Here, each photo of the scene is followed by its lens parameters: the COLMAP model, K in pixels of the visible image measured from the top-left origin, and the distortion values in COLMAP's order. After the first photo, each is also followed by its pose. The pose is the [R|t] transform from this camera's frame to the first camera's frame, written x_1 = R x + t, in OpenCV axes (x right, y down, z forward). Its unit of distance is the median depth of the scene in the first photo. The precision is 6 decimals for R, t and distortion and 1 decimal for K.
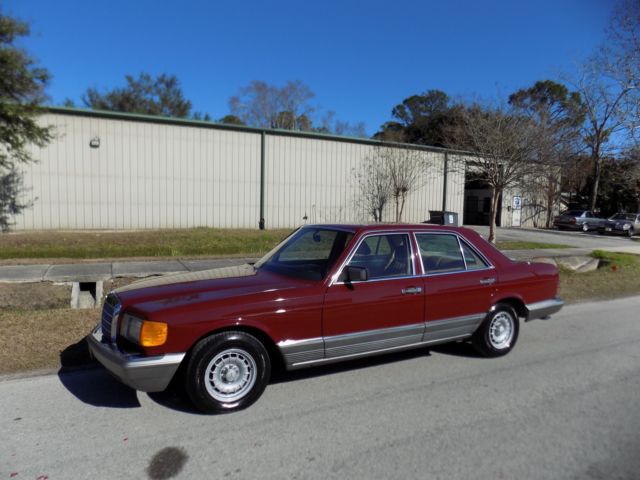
lens RADIAL K [[434.4, 0, 316.7], [0, 434.4, 238.2], [0, 0, 1]] dist [-0.058719, 0.059220]
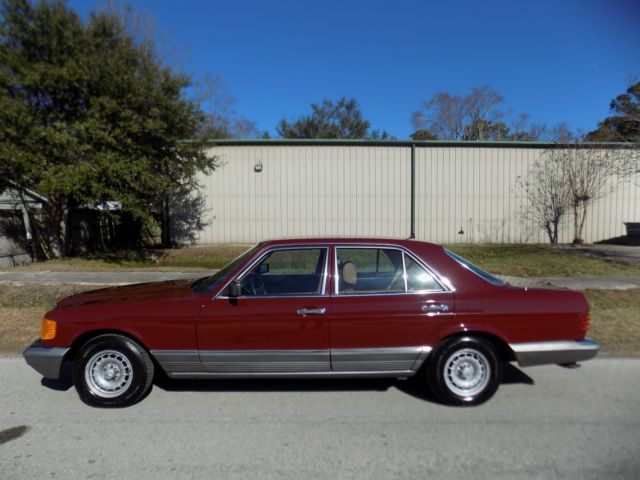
lens RADIAL K [[434.4, 0, 317.5], [0, 434.4, 242.1], [0, 0, 1]] dist [-0.058719, 0.059220]
pose [[0.894972, 0.003118, -0.446112, 0.110745], [-0.014976, 0.999622, -0.023057, -0.000301], [0.445871, 0.027317, 0.894680, 0.035586]]
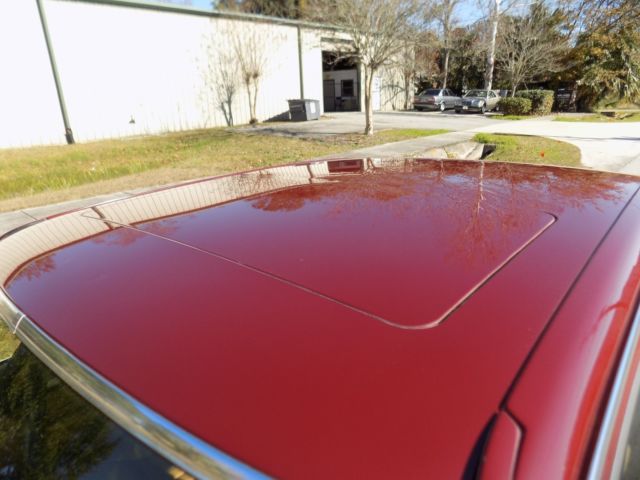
lens RADIAL K [[434.4, 0, 321.8], [0, 434.4, 234.0], [0, 0, 1]] dist [-0.058719, 0.059220]
pose [[0.930844, -0.168304, 0.324350, 0.005655], [0.087719, 0.964581, 0.248777, -0.015832], [-0.354732, -0.203121, 0.912637, 0.162657]]
